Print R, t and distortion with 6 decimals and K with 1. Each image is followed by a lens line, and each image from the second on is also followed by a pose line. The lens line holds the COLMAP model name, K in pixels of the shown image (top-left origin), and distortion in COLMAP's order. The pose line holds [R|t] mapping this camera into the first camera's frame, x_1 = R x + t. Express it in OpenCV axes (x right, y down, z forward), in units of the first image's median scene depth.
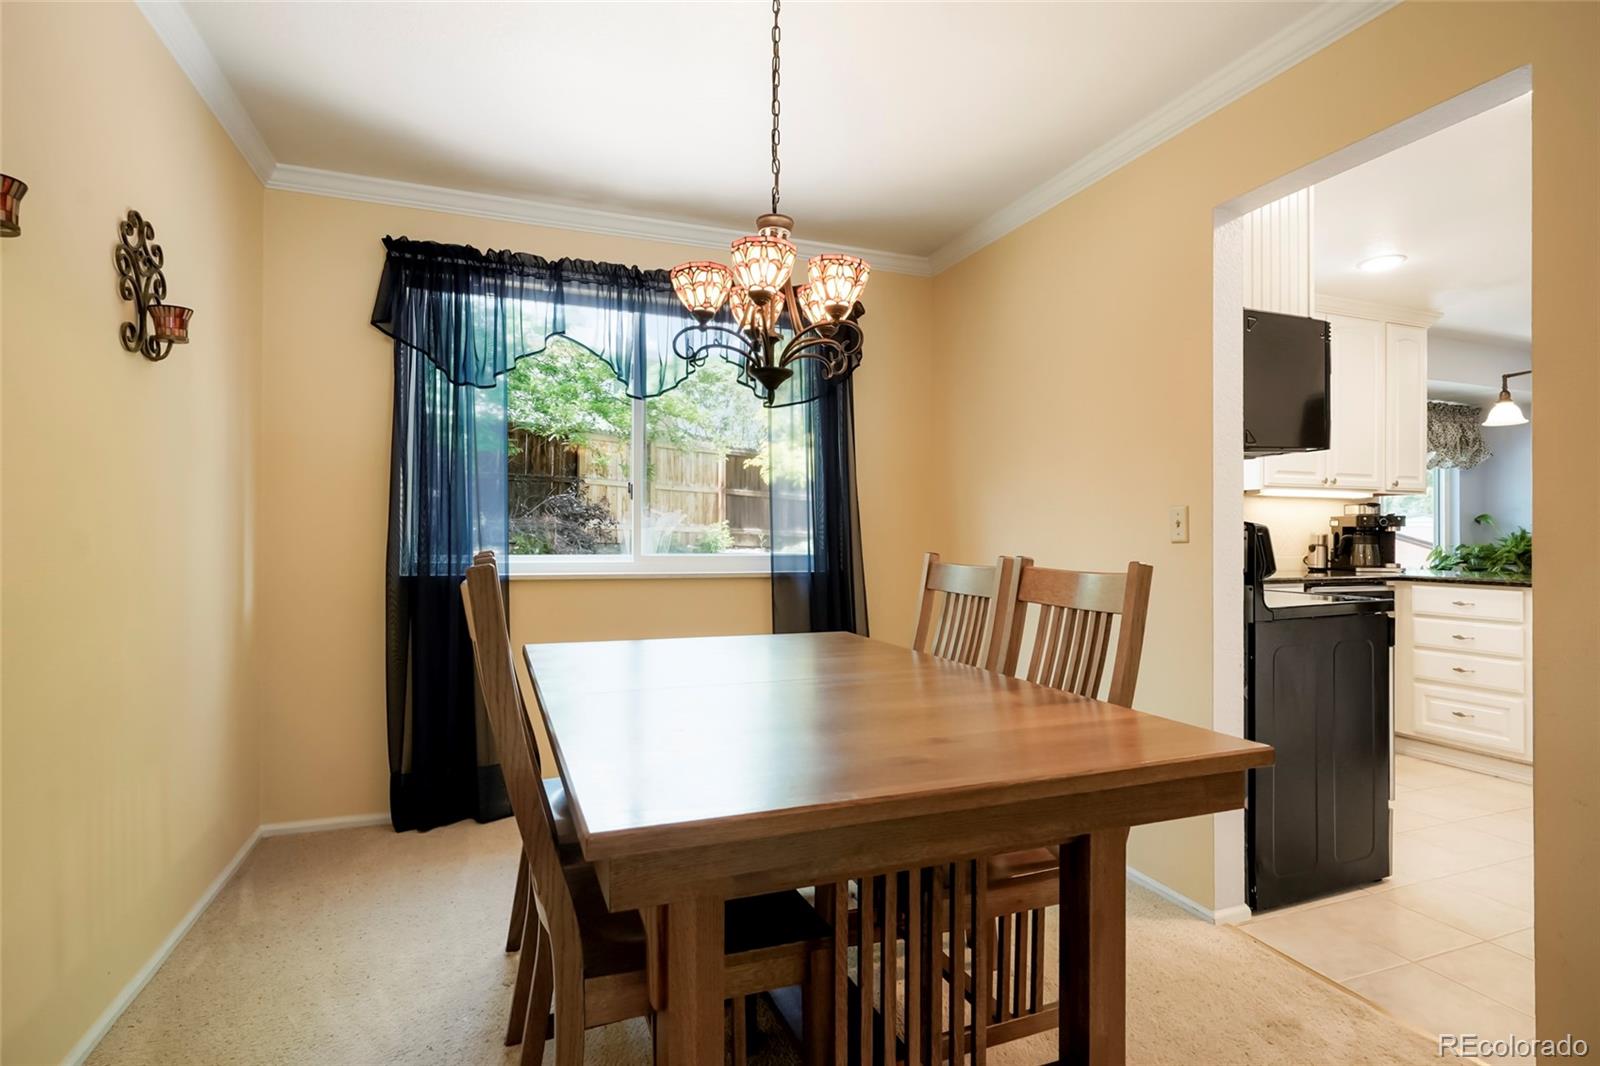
lens RADIAL K [[788.0, 0, 803.6], [0, 788.0, 540.1], [0, 0, 1]] dist [-0.000302, -0.000149]
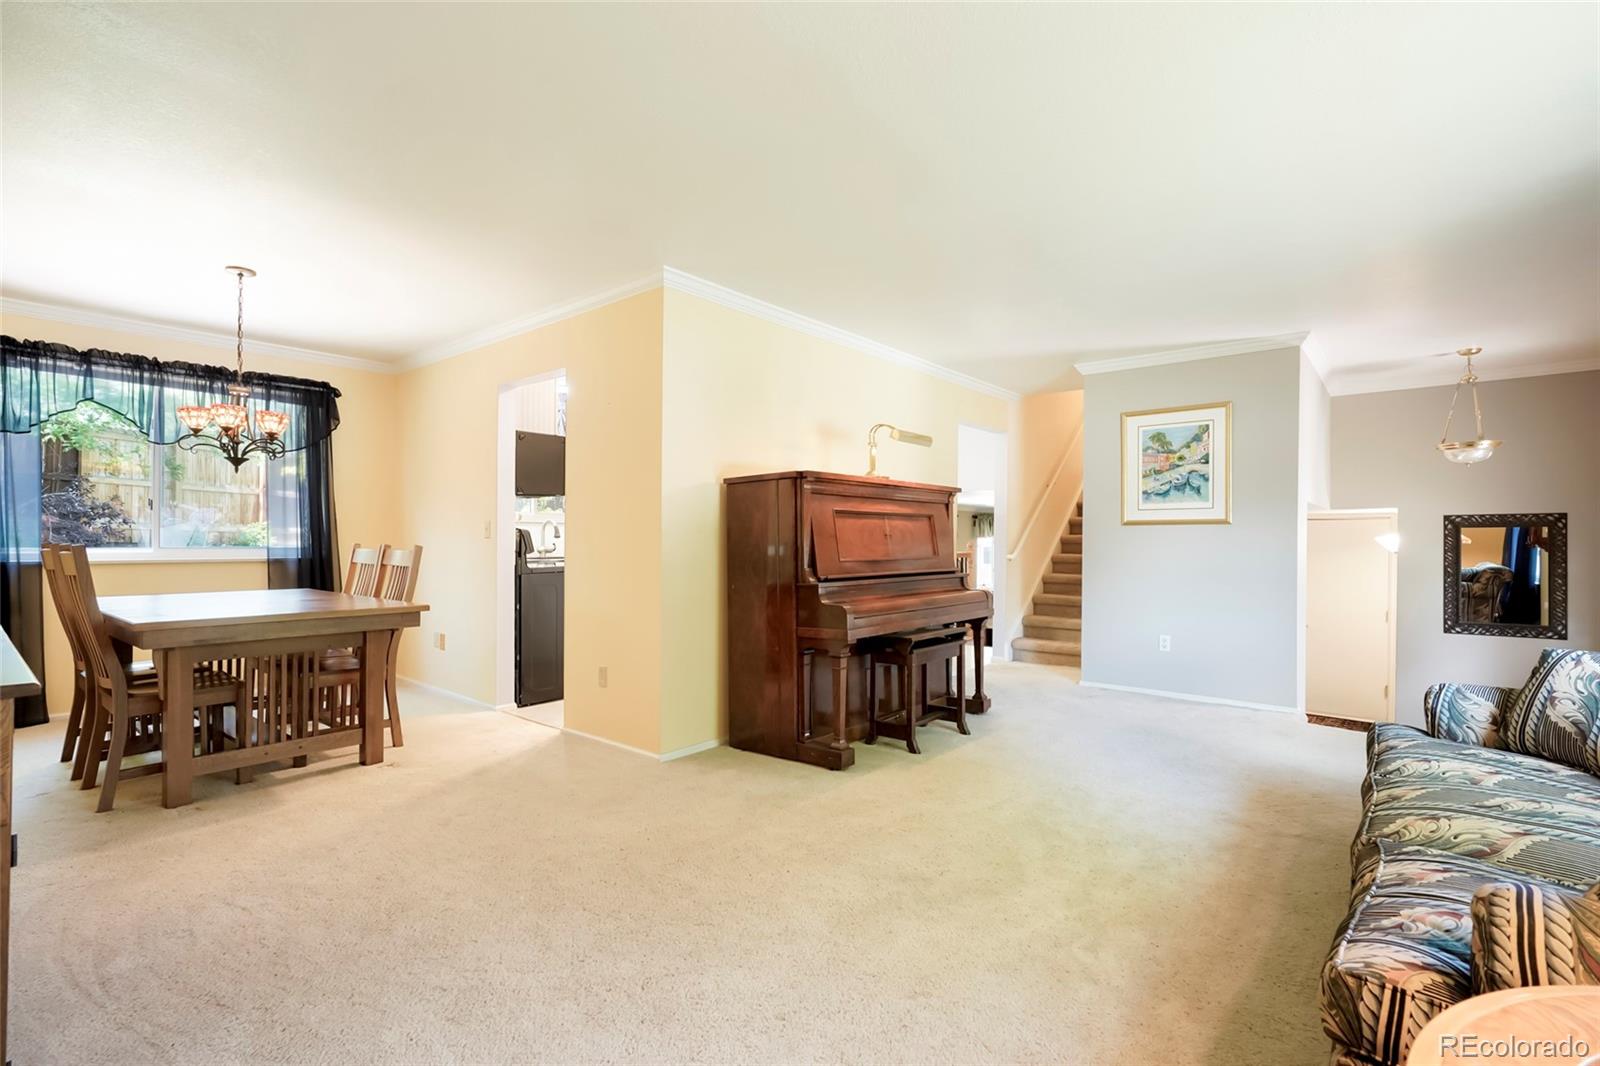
lens RADIAL K [[749.2, 0, 802.4], [0, 749.2, 536.7], [0, 0, 1]] dist [0.005564, 0.000514]
pose [[0.878158, 0.000879, 0.478370, 0.190575], [0.001300, 0.999990, -0.004225, 0.006959], [-0.478369, 0.004332, 0.878148, -0.880682]]
